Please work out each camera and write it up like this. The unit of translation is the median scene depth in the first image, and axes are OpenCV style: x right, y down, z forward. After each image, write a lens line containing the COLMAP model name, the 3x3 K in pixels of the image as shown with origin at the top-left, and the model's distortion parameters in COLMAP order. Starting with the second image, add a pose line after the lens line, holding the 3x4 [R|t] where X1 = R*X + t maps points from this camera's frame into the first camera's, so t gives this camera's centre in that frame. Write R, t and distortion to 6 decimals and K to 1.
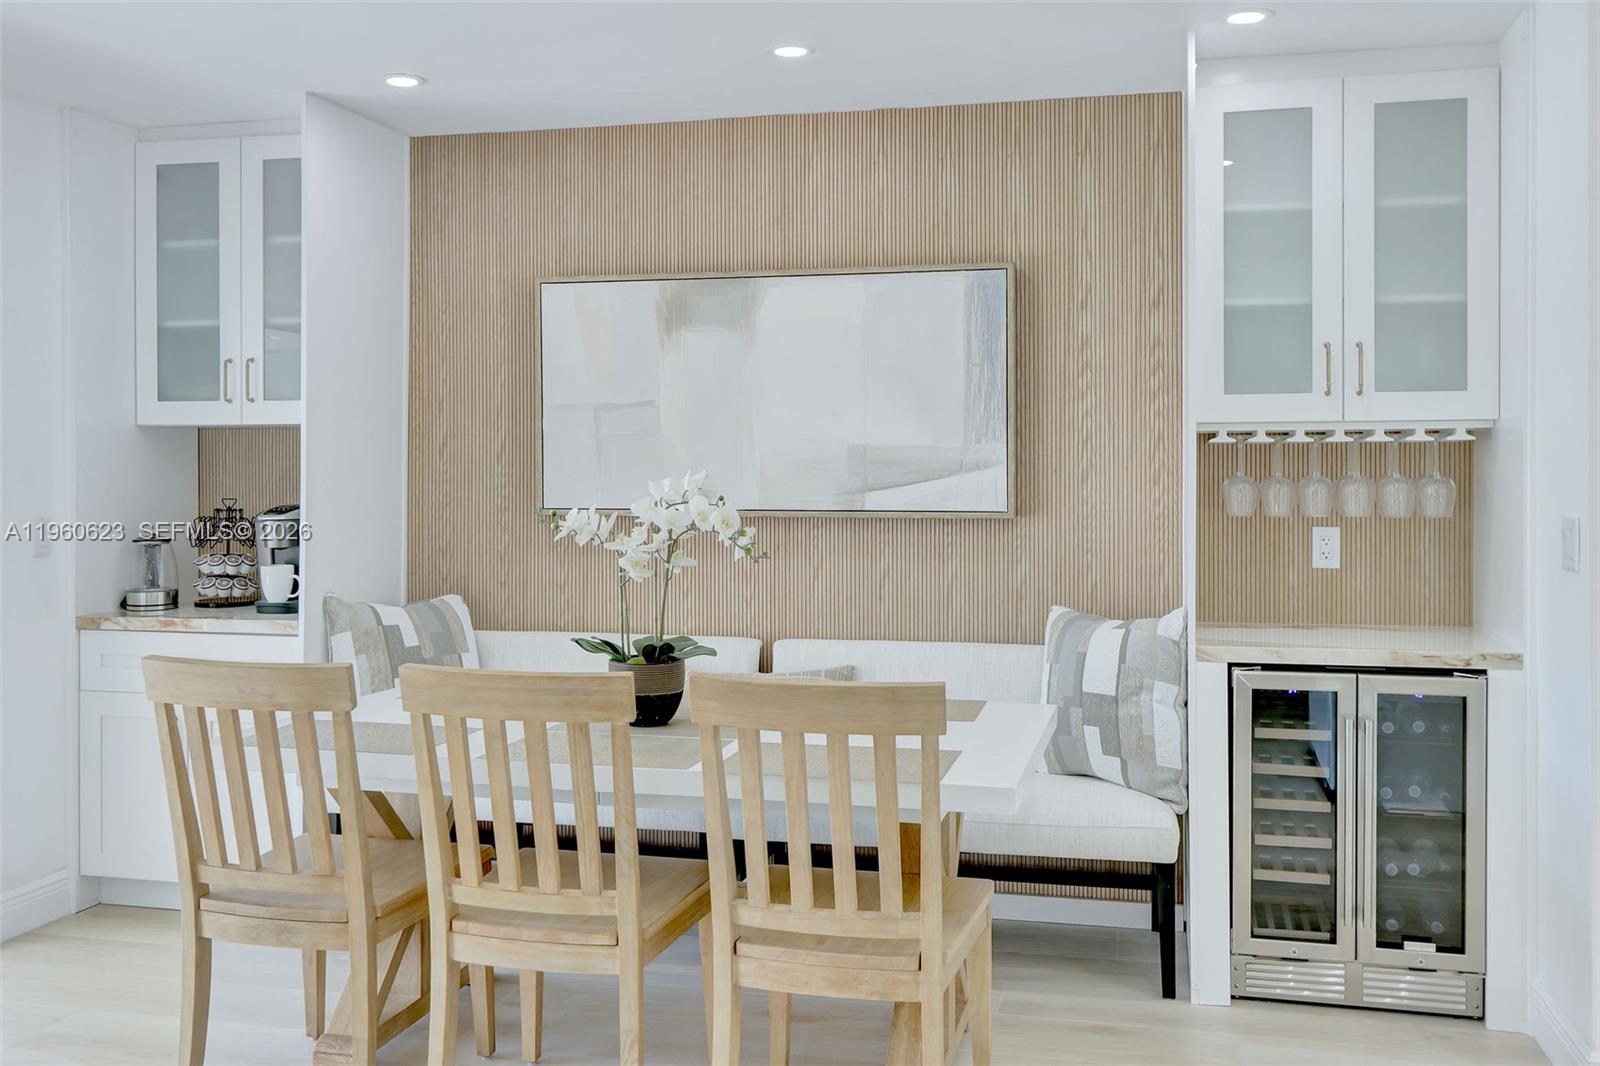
lens RADIAL K [[1489.4, 0, 797.3], [0, 1489.4, 525.8], [0, 0, 1]] dist [0.039349, 0.000000]
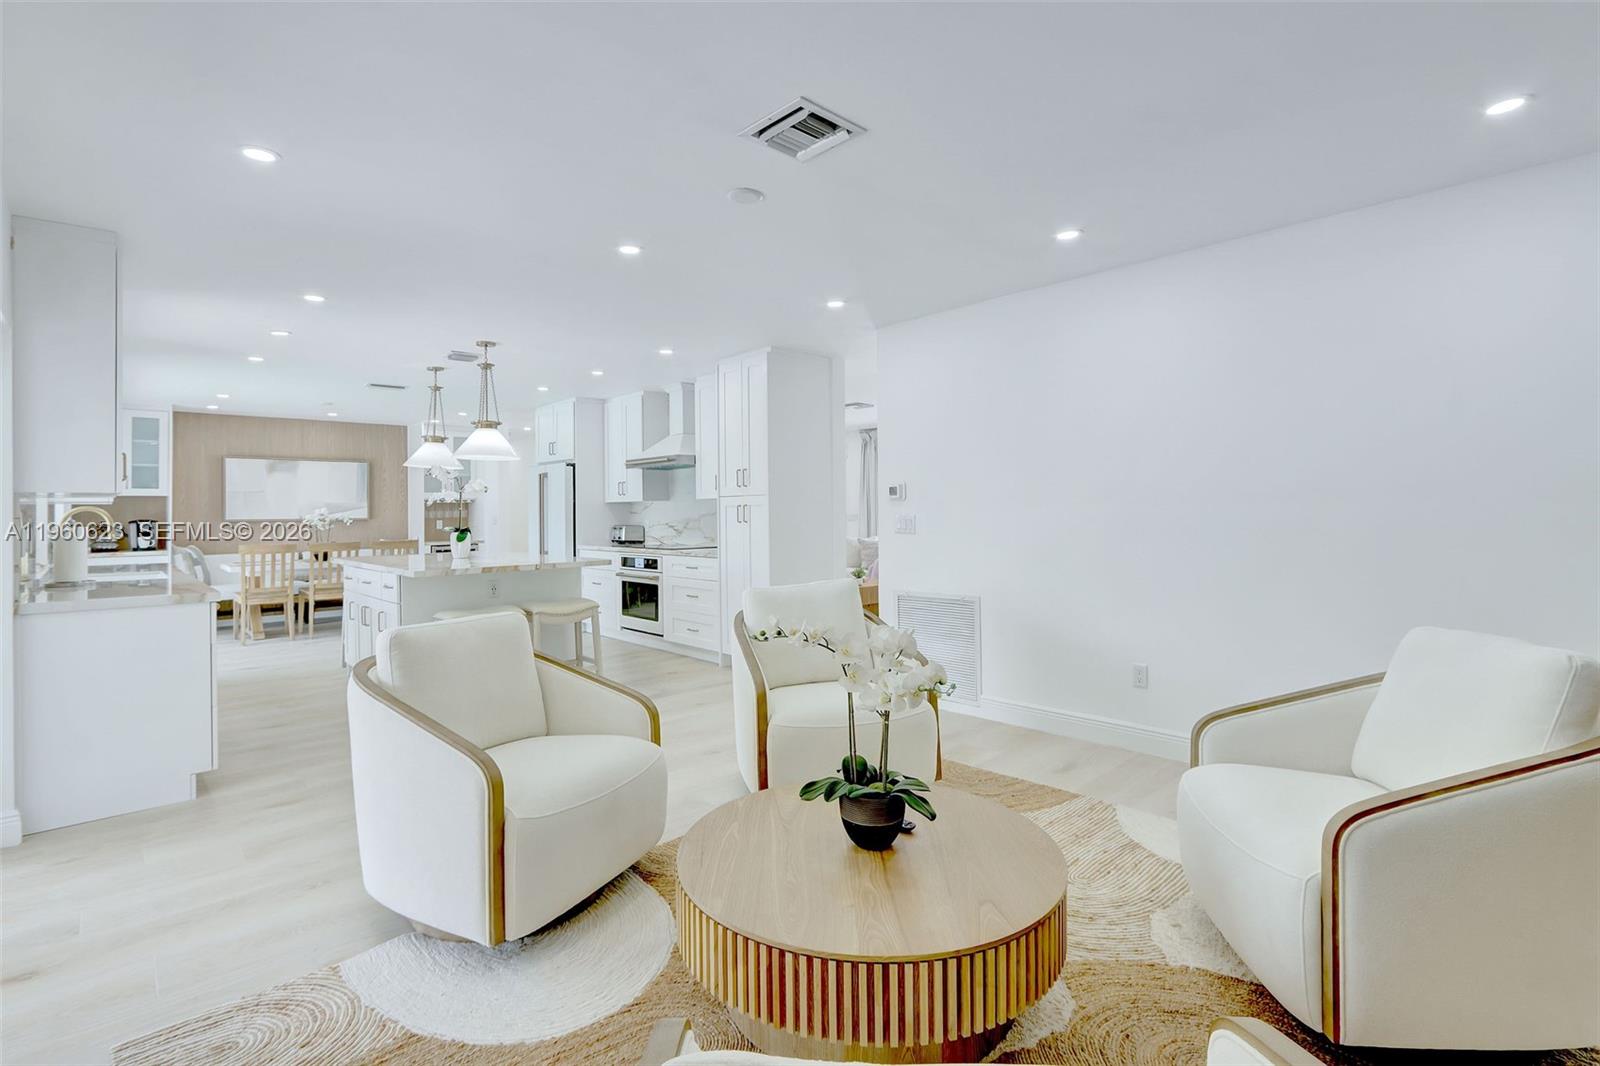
lens RADIAL K [[762.4, 0, 798.7], [0, 762.4, 519.1], [0, 0, 1]] dist [-0.004167, -0.000209]
pose [[0.541236, -0.011002, 0.840799, -1.096215], [0.044846, 0.998869, -0.015798, 0.088387], [-0.839674, 0.046257, 0.541117, -1.309735]]
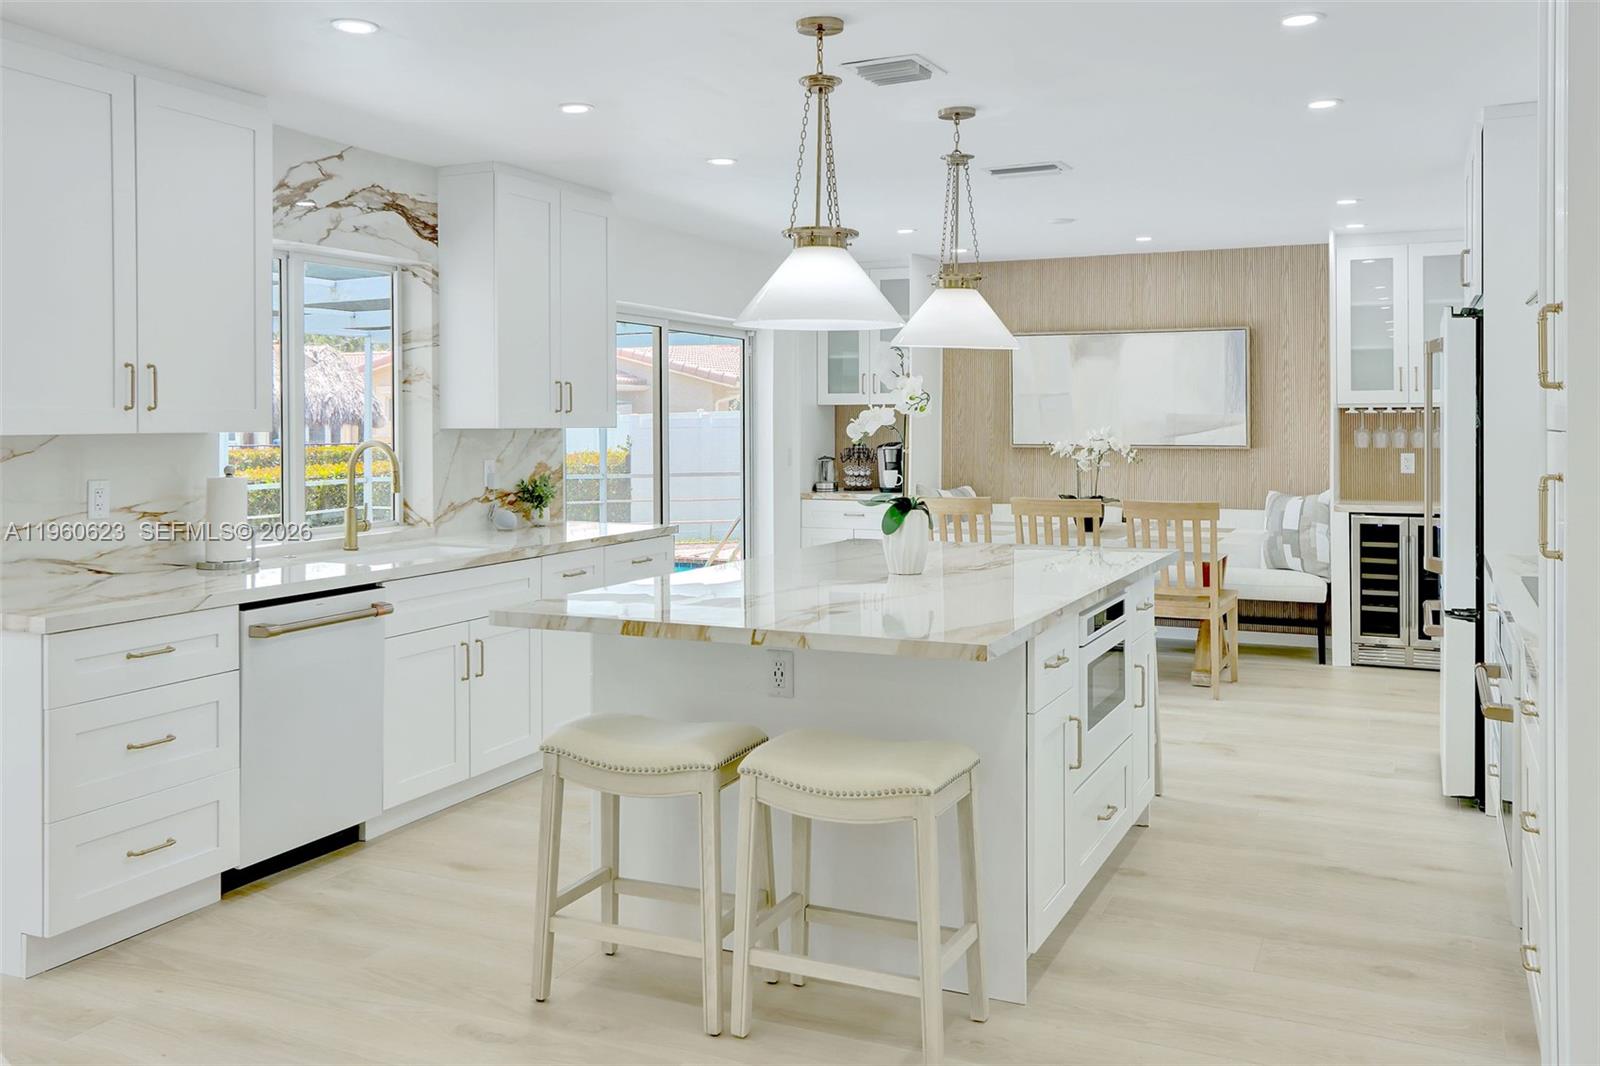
lens RADIAL K [[1363.5, 0, 806.2], [0, 1363.5, 437.2], [0, 0, 1]] dist [0.038690, -0.006115]
pose [[0.983697, 0.001608, -0.179829, -0.125345], [-0.006603, 0.999609, -0.027178, 0.036279], [0.179715, 0.027922, 0.983322, -1.034075]]
